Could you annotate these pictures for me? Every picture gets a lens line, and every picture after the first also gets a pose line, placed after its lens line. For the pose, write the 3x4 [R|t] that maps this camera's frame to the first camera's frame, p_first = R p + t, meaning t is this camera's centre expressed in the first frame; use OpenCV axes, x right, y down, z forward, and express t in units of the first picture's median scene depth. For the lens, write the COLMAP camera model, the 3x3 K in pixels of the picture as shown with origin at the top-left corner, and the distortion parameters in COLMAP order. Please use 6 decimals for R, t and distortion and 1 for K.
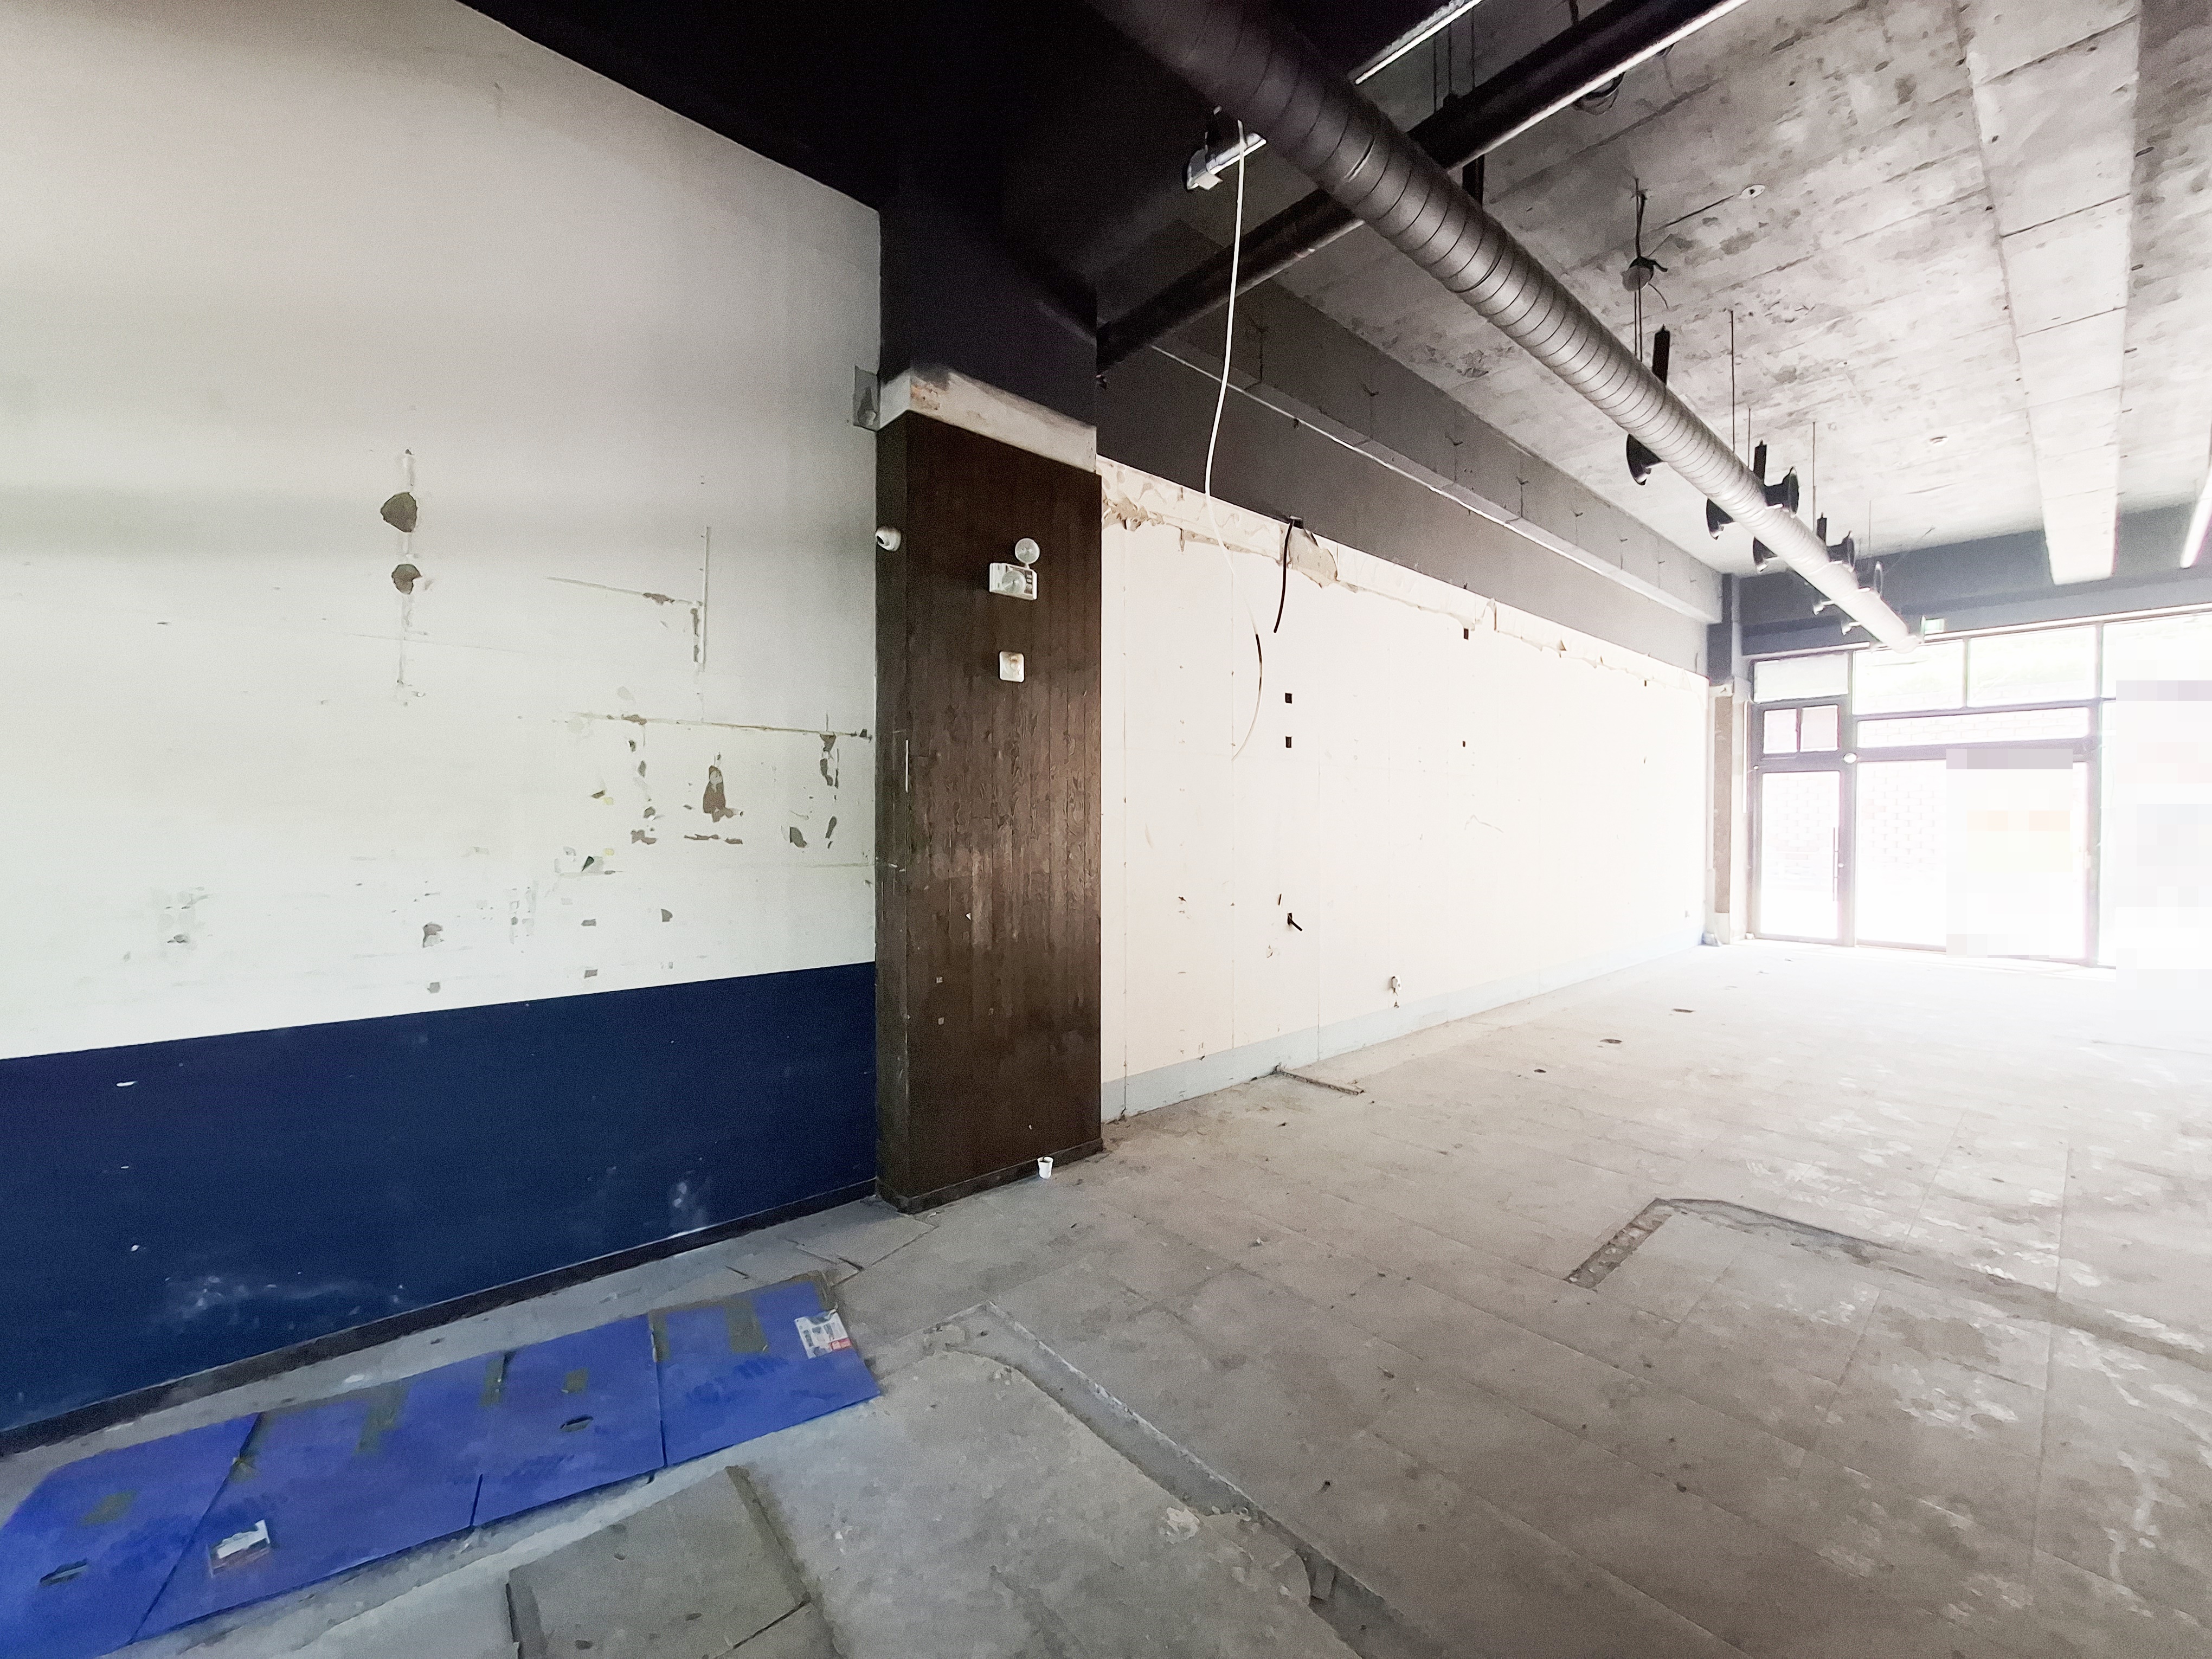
lens RADIAL K [[871.9, 0, 1096.2], [0, 871.9, 826.4], [0, 0, 1]] dist [-0.000389, -0.000273]
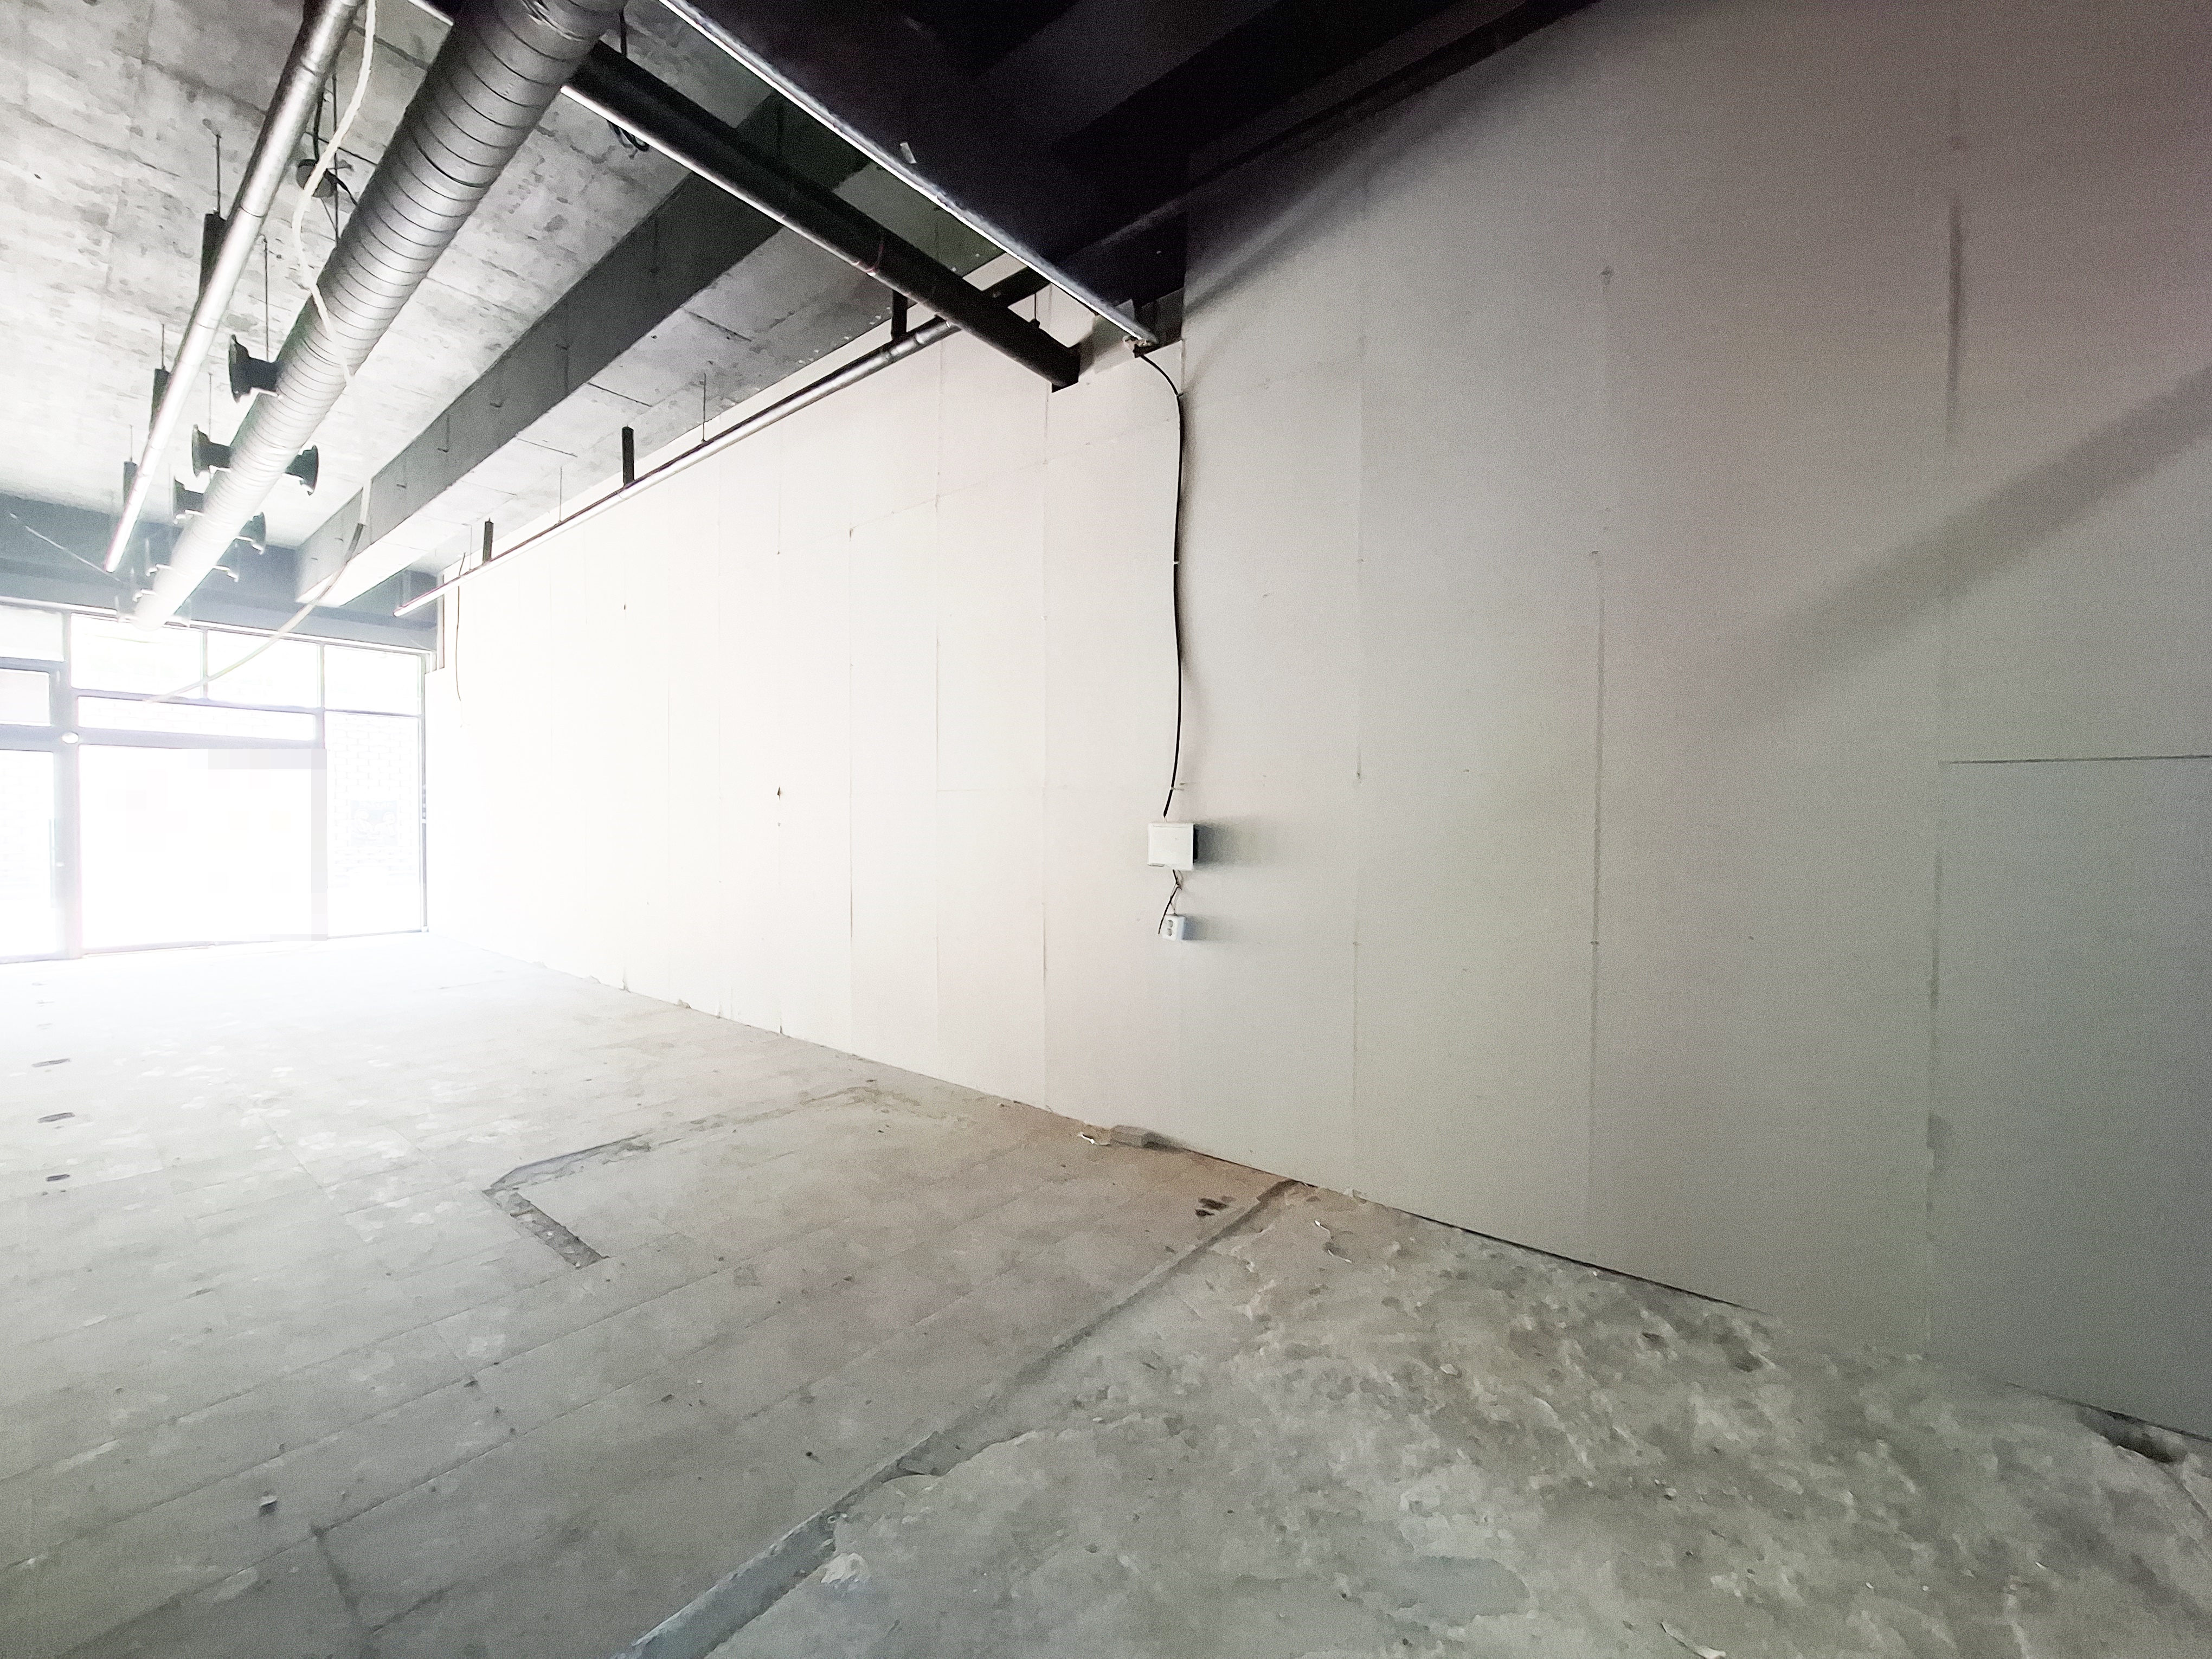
lens RADIAL K [[871.9, 0, 1096.8], [0, 871.9, 831.2], [0, 0, 1]] dist [-0.000389, -0.000273]
pose [[-0.176899, -0.013014, 0.984143, -0.424442], [-0.001812, 0.999915, 0.012897, -0.000558], [-0.984227, 0.000498, -0.176908, 0.446373]]
